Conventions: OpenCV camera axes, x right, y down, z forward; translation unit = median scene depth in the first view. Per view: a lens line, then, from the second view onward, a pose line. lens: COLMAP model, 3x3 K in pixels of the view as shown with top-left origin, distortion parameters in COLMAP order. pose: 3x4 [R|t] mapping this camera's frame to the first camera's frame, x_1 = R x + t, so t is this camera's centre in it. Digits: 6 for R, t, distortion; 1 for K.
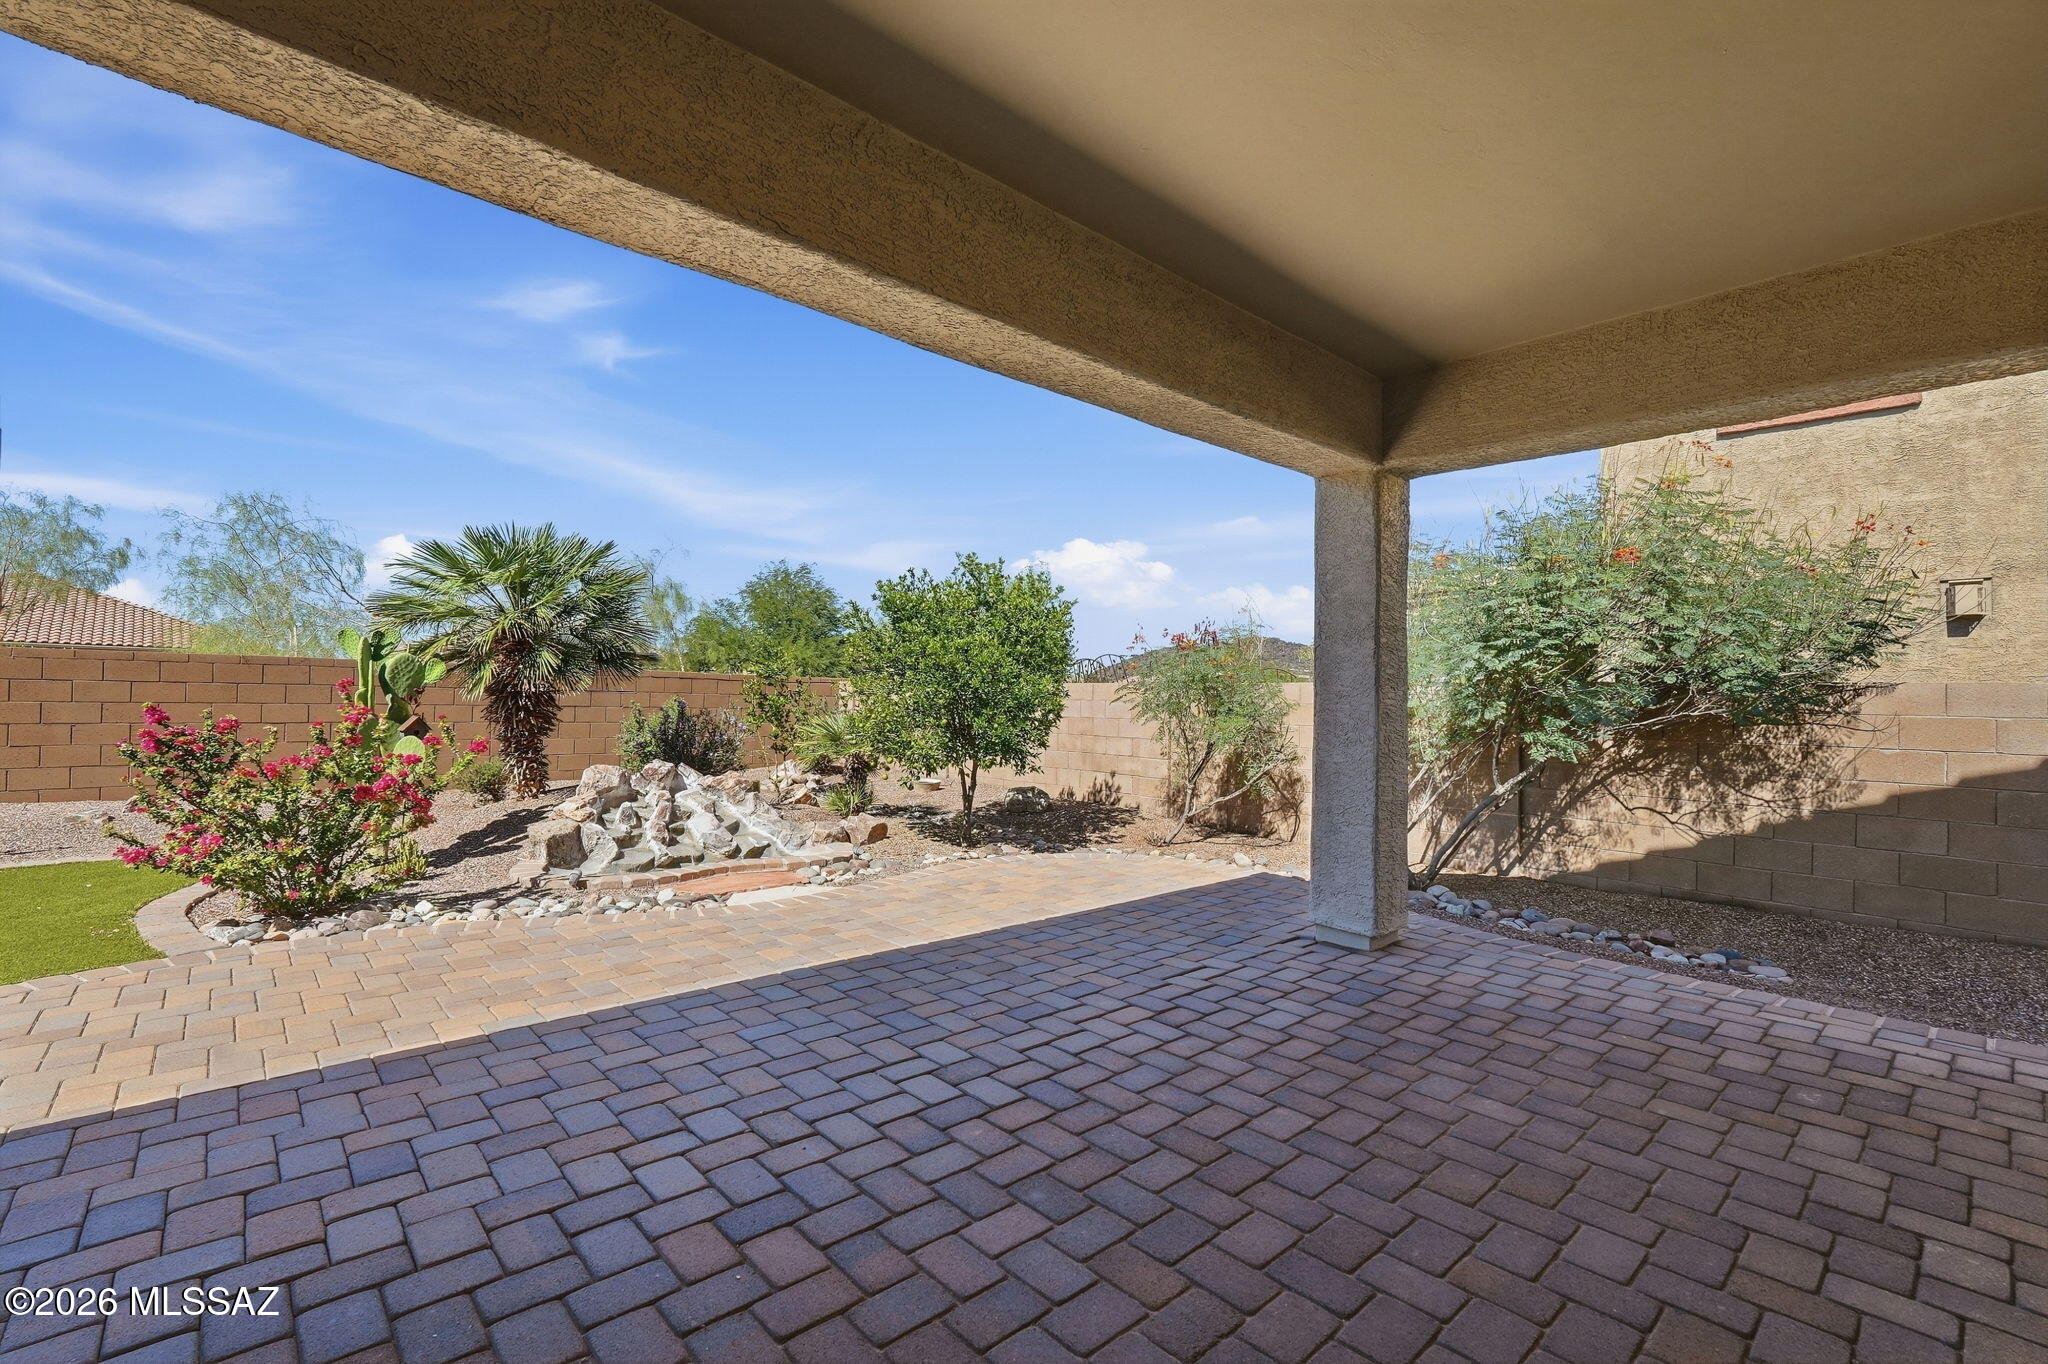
lens RADIAL K [[896.6, 0, 1023.6], [0, 896.6, 686.5], [0, 0, 1]] dist [-0.032422, 0.000075]
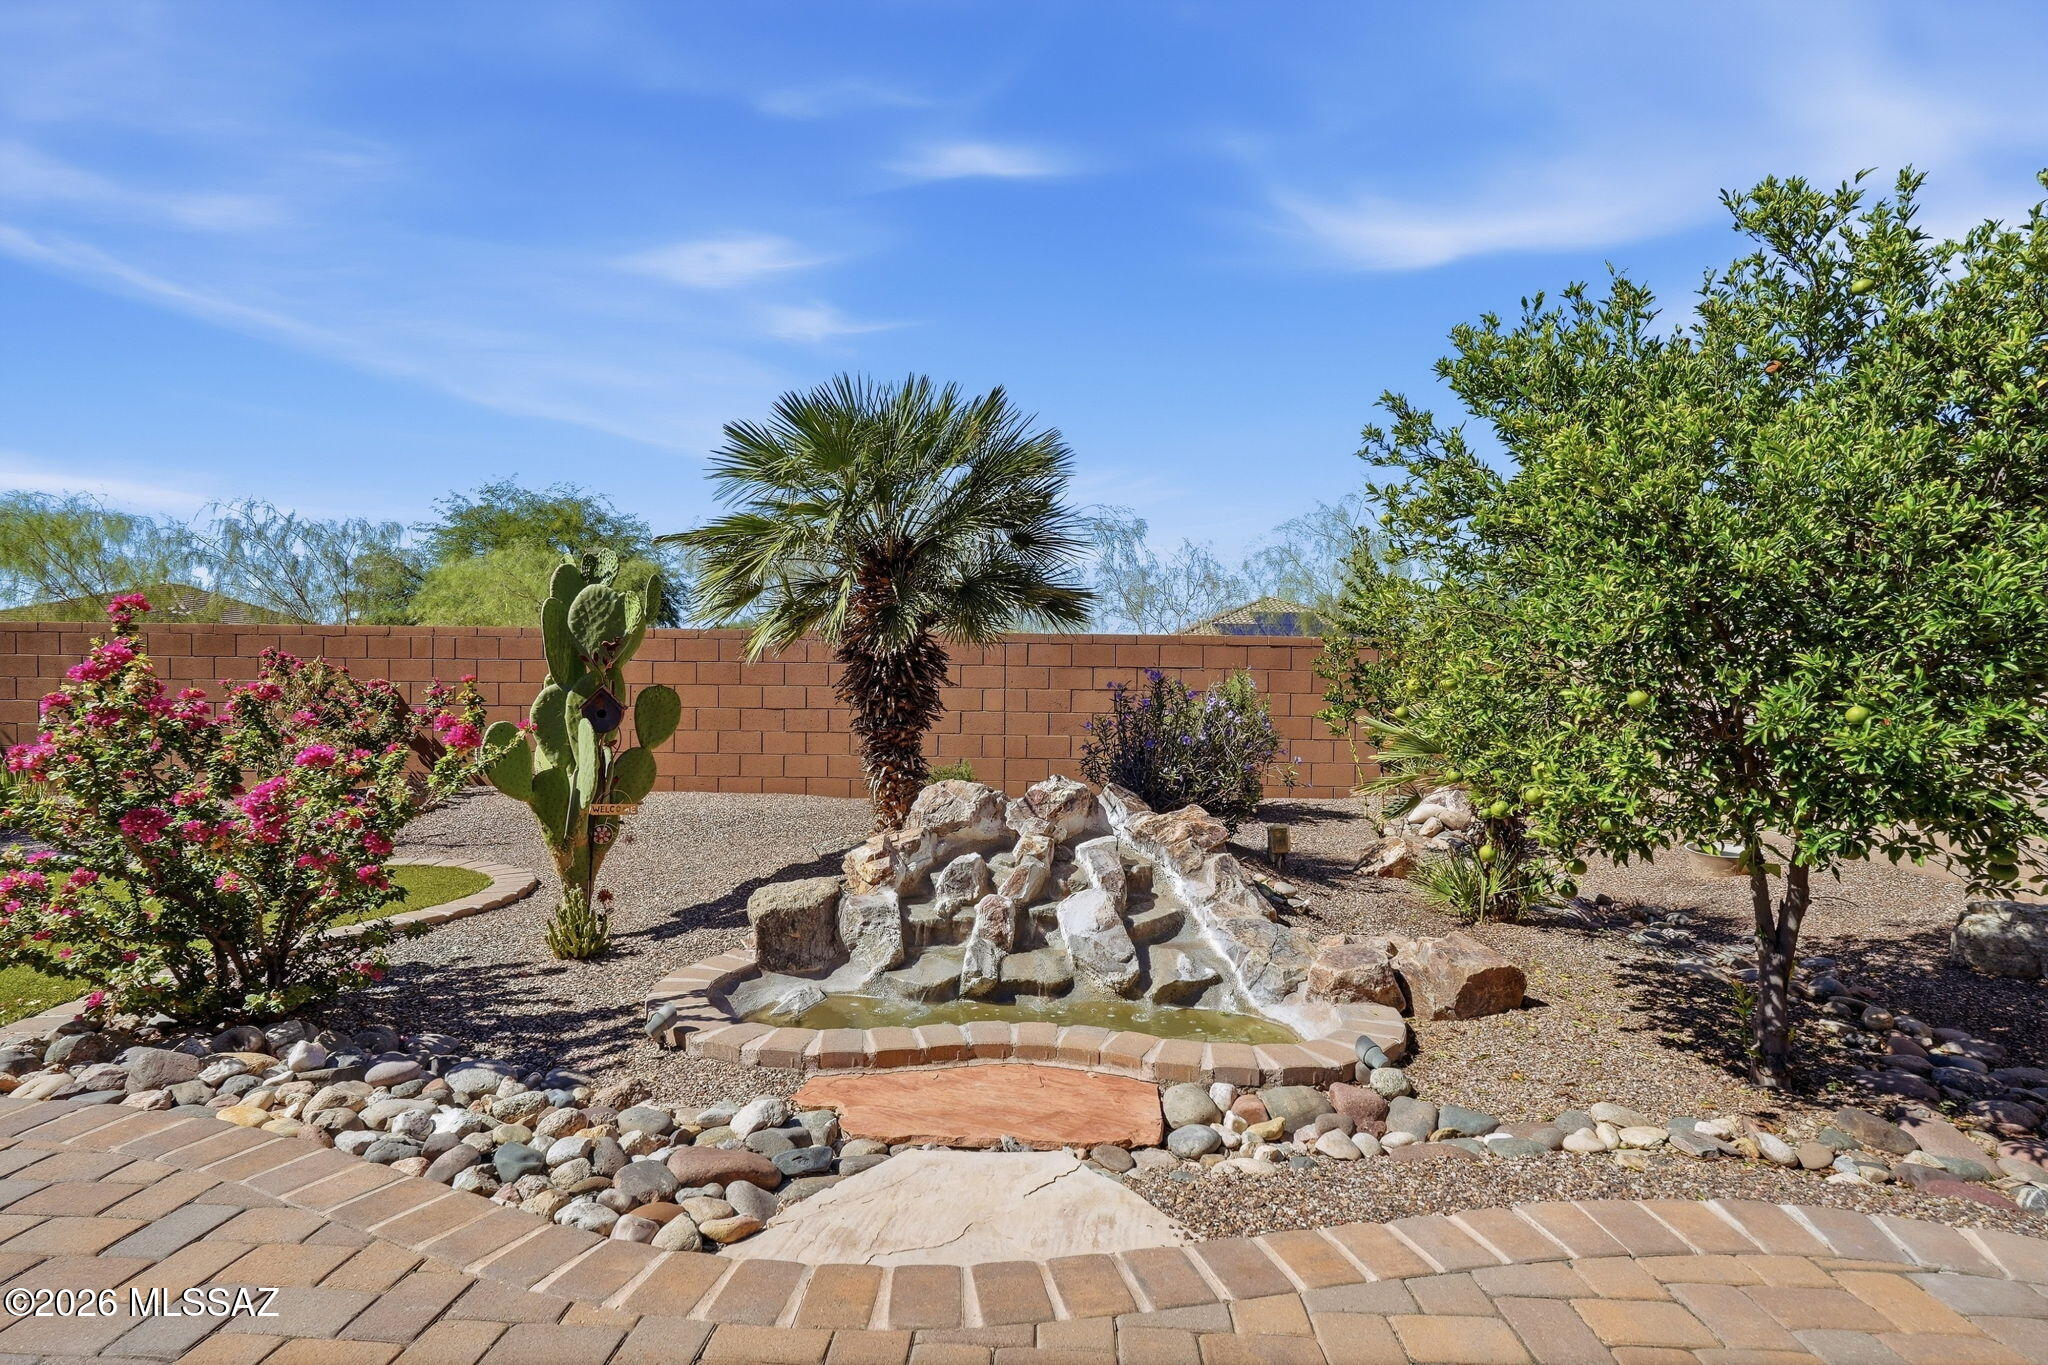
lens RADIAL K [[946.7, 0, 1094.7], [0, 946.7, 692.6], [0, 0, 1]] dist [0.005624, 0.001797]
pose [[0.710138, -0.011163, -0.703974, 0.006697], [0.011477, 0.999925, -0.004279, 0.035964], [0.703969, -0.005041, 0.710213, 0.628450]]
